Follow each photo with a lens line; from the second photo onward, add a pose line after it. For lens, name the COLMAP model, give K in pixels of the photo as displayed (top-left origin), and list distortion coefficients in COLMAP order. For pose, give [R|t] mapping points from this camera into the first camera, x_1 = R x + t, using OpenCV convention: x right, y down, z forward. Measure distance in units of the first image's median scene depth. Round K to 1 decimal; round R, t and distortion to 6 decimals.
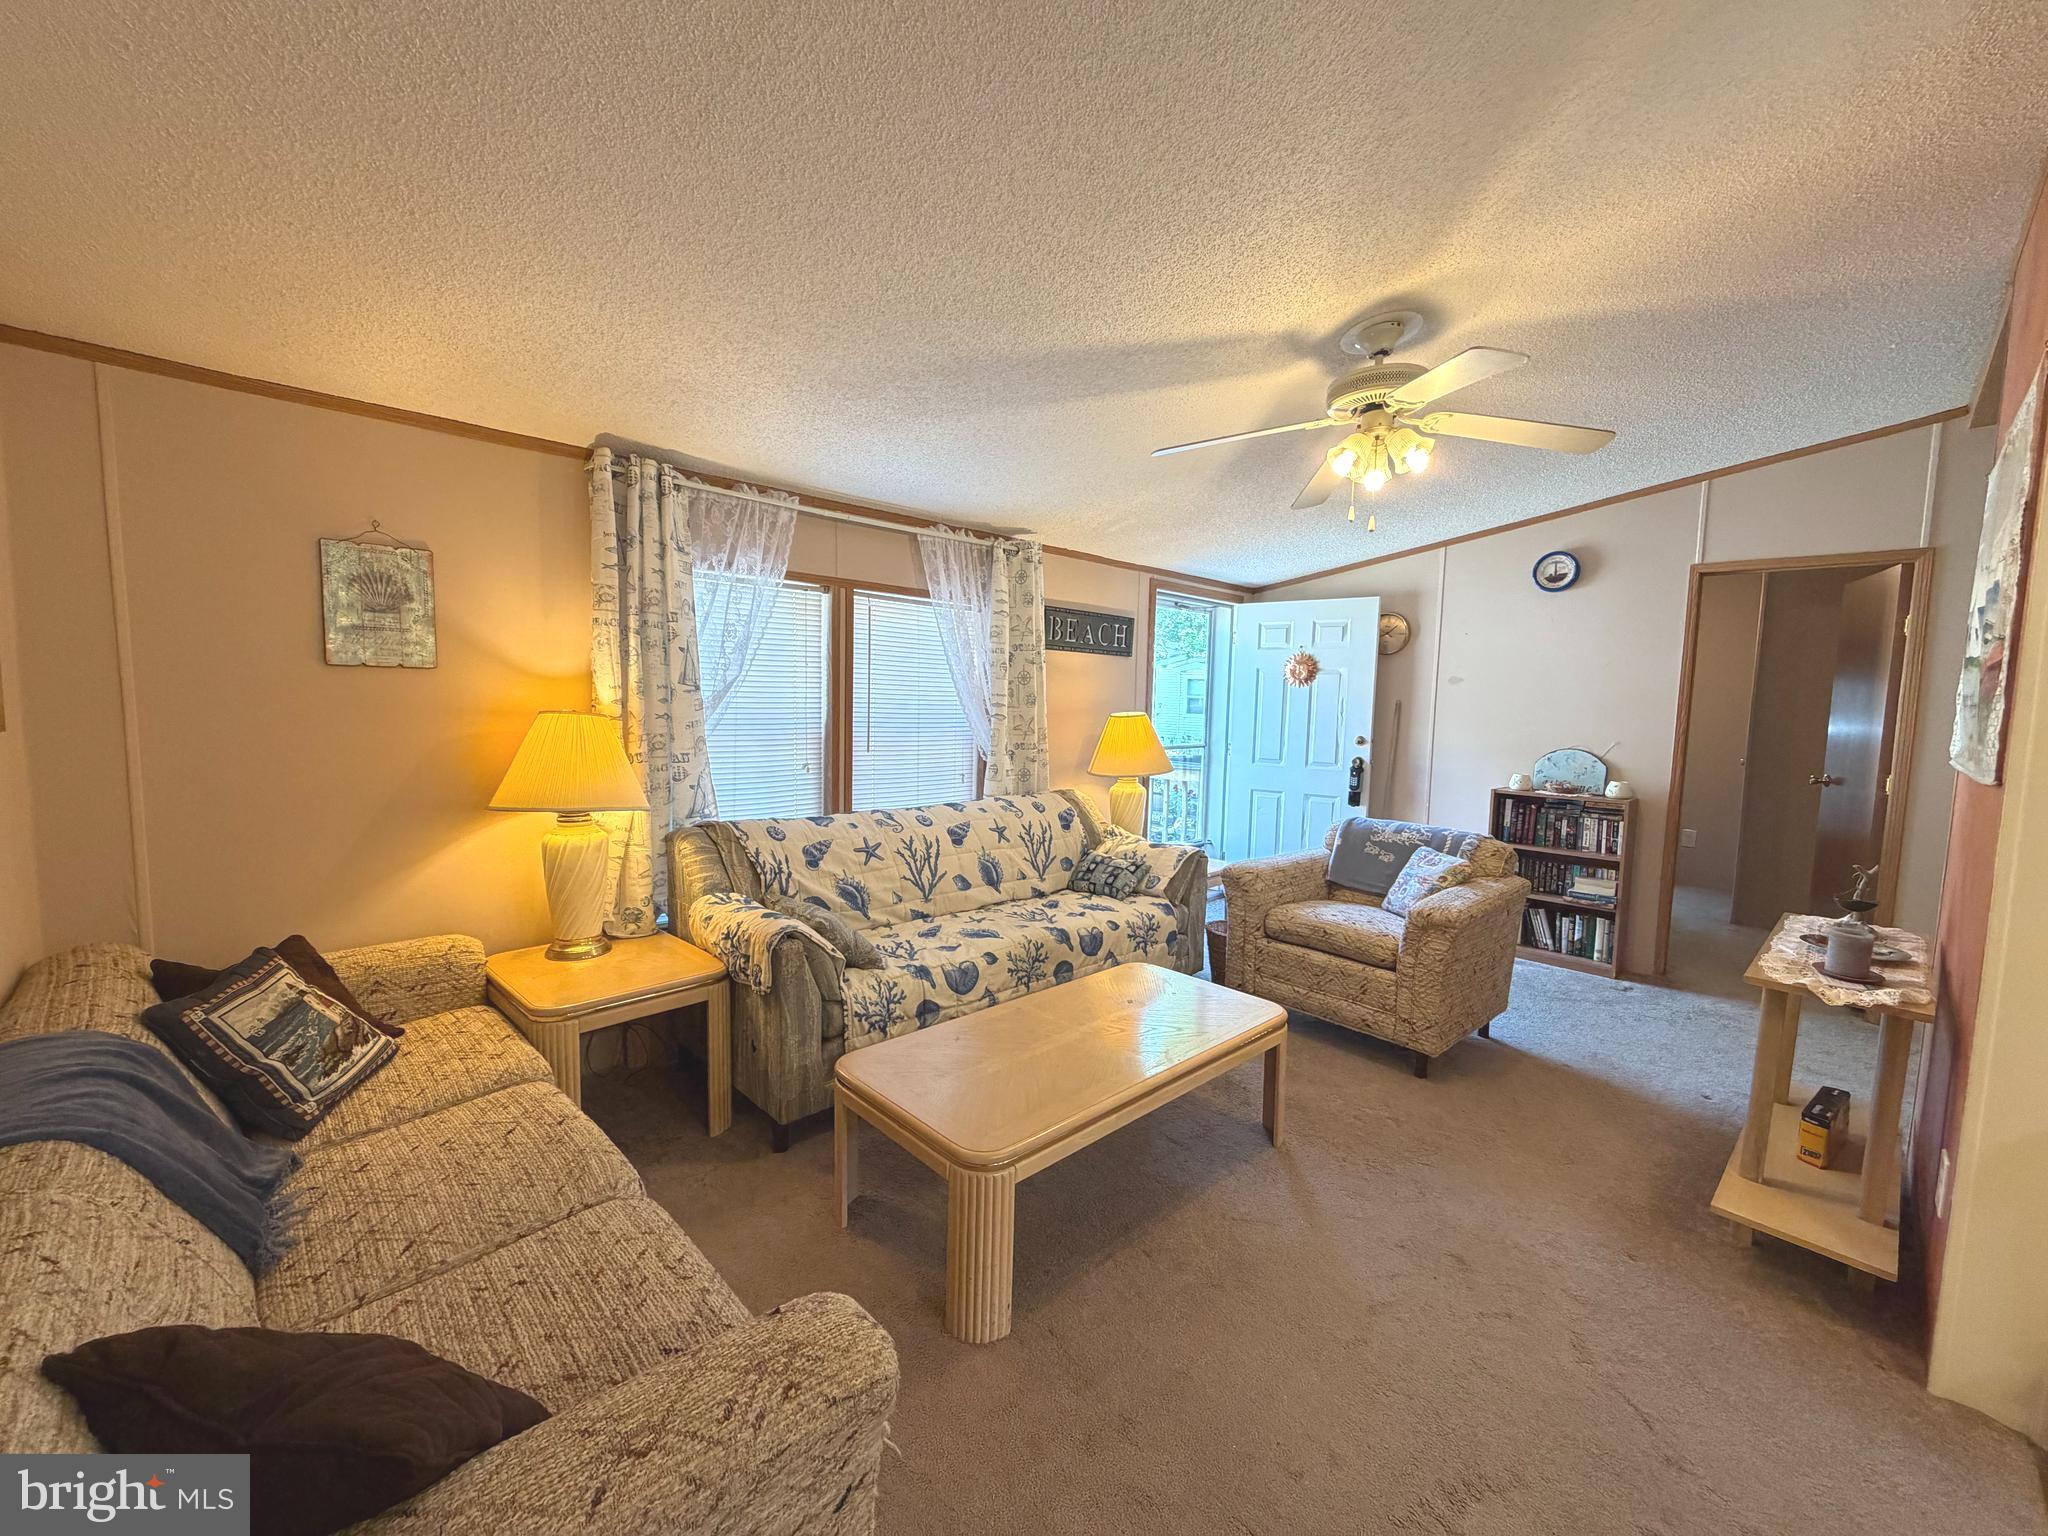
lens RADIAL K [[816.6, 0, 1019.9], [0, 816.6, 770.7], [0, 0, 1]] dist [0.000495, 0.000128]
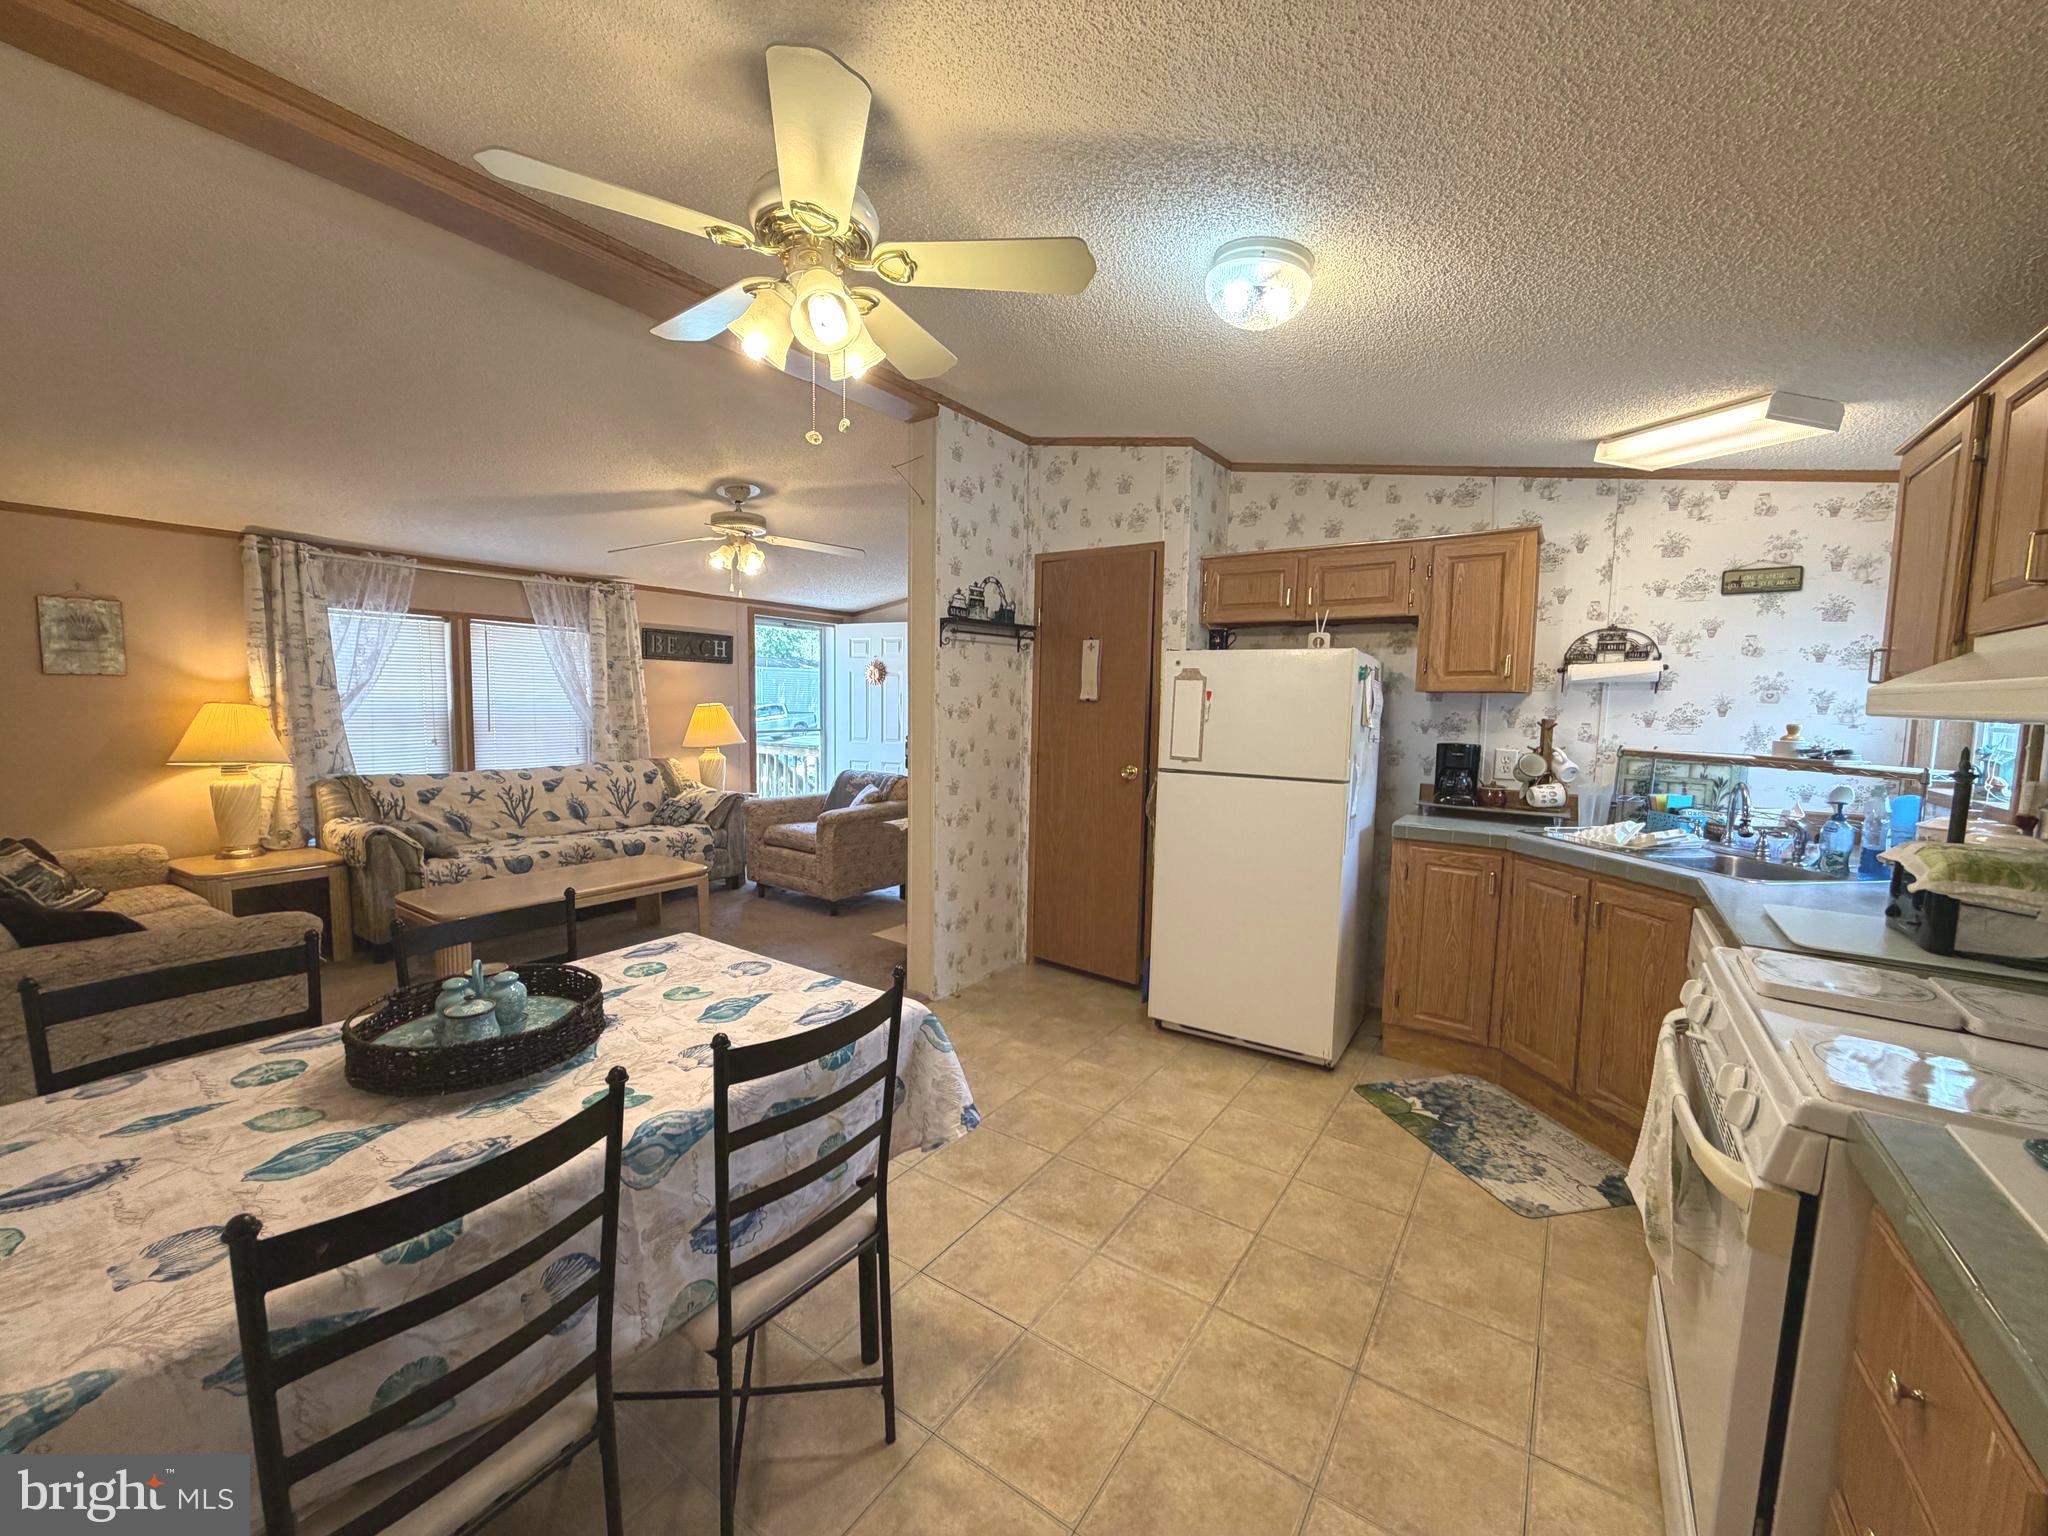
lens RADIAL K [[816.6, 0, 1019.9], [0, 816.6, 770.7], [0, 0, 1]] dist [0.000495, 0.000128]
pose [[0.980447, -0.024915, 0.195198, 0.556004], [0.024805, 0.999688, 0.003010, 0.080753], [-0.195212, 0.001890, 0.980759, -0.739610]]
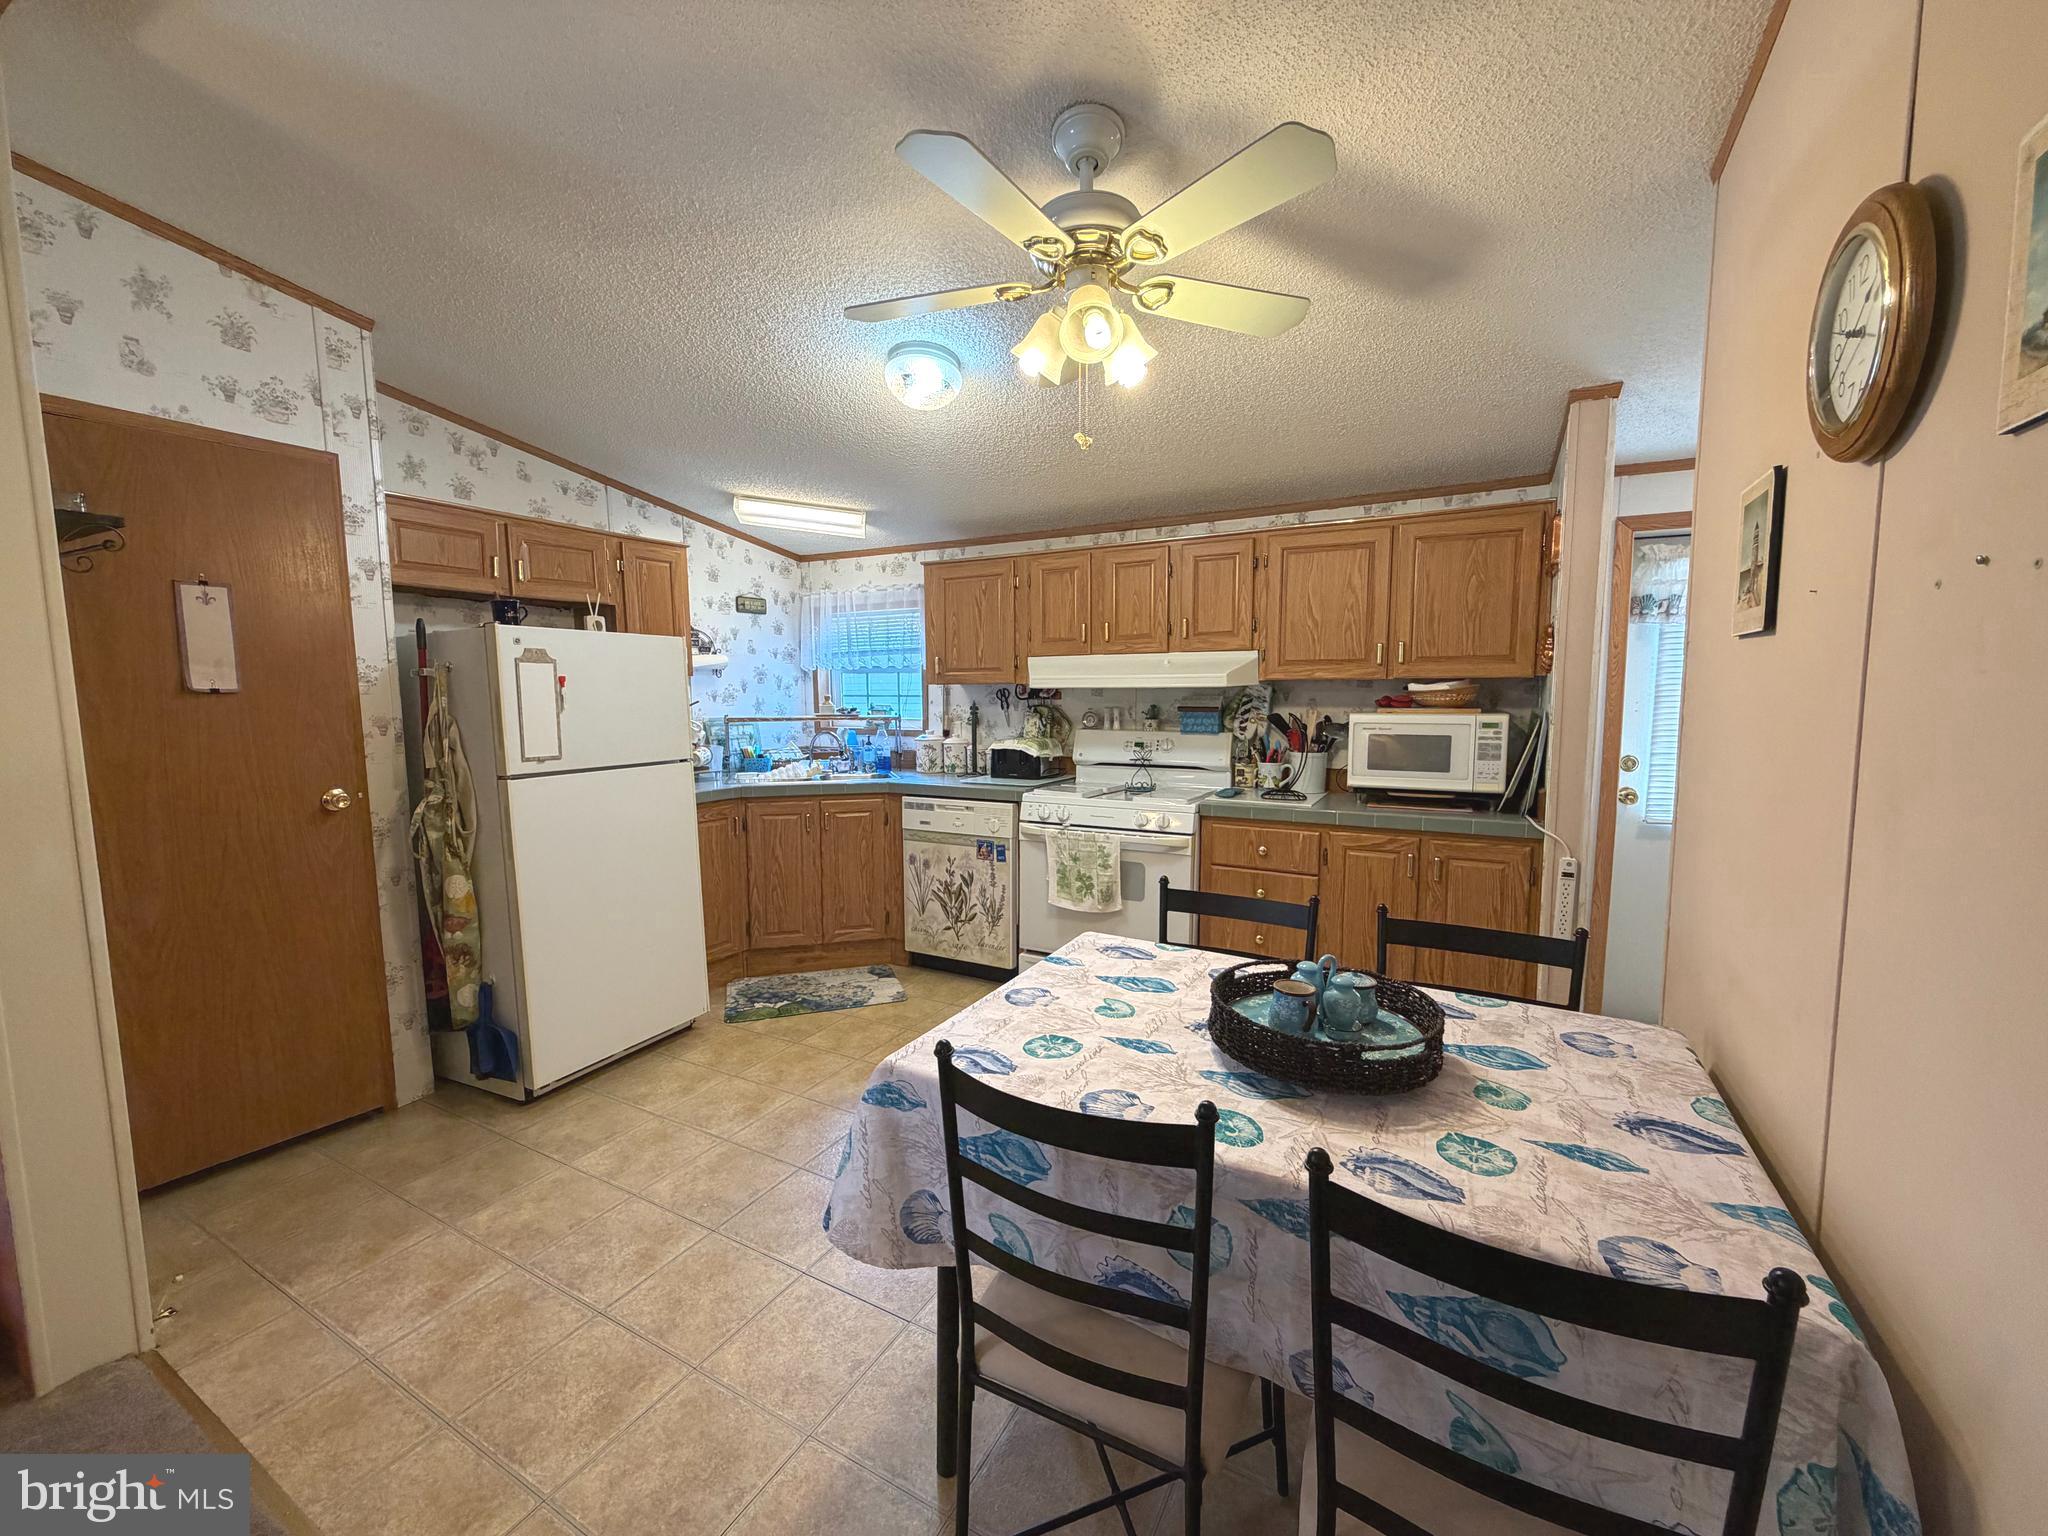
lens RADIAL K [[816.6, 0, 1019.9], [0, 816.6, 770.7], [0, 0, 1]] dist [0.000495, 0.000128]
pose [[-0.296704, -0.117332, 0.947734, -1.225293], [0.087573, 0.984899, 0.149349, -0.174017], [-0.950946, 0.127308, -0.281949, 1.680923]]
